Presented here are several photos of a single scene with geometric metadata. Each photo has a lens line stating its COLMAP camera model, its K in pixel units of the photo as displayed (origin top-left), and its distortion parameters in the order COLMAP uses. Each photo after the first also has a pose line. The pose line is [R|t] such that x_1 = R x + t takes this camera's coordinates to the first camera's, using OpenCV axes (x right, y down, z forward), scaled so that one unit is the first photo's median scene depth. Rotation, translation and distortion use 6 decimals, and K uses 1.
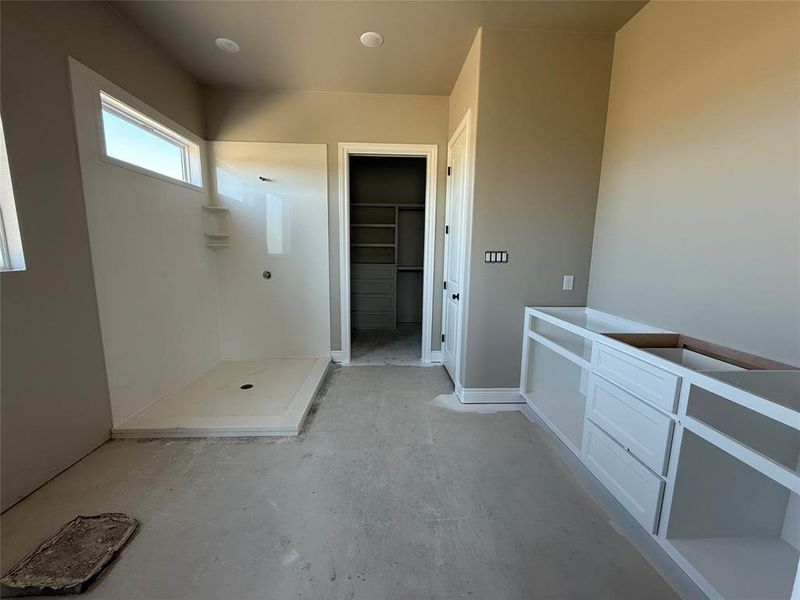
lens RADIAL K [[319.6, 0, 397.4], [0, 319.6, 298.3], [0, 0, 1]] dist [-0.000654, -0.000004]
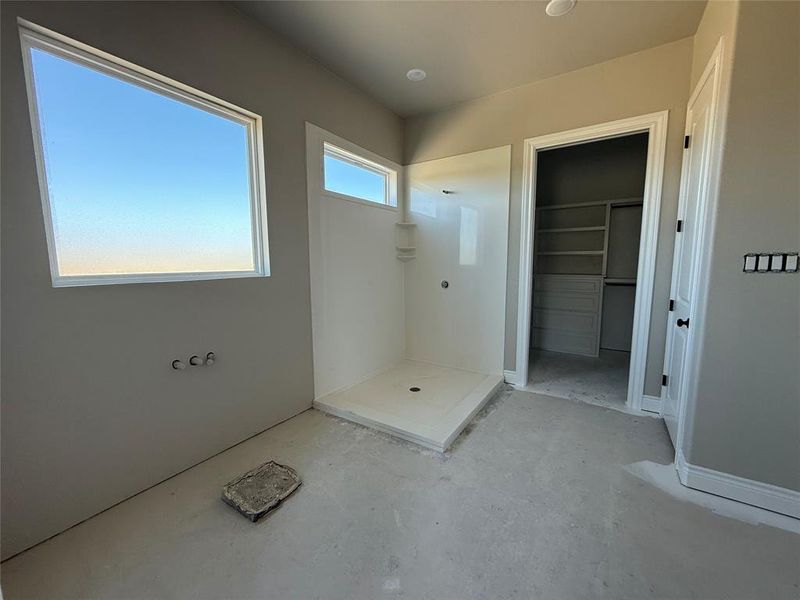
lens RADIAL K [[319.6, 0, 397.4], [0, 319.6, 298.3], [0, 0, 1]] dist [-0.000654, -0.000004]
pose [[0.810249, 0.049159, -0.584020, 0.074623], [-0.070430, 0.997422, -0.013755, -0.004136], [0.581838, 0.052278, 0.811623, 0.085607]]
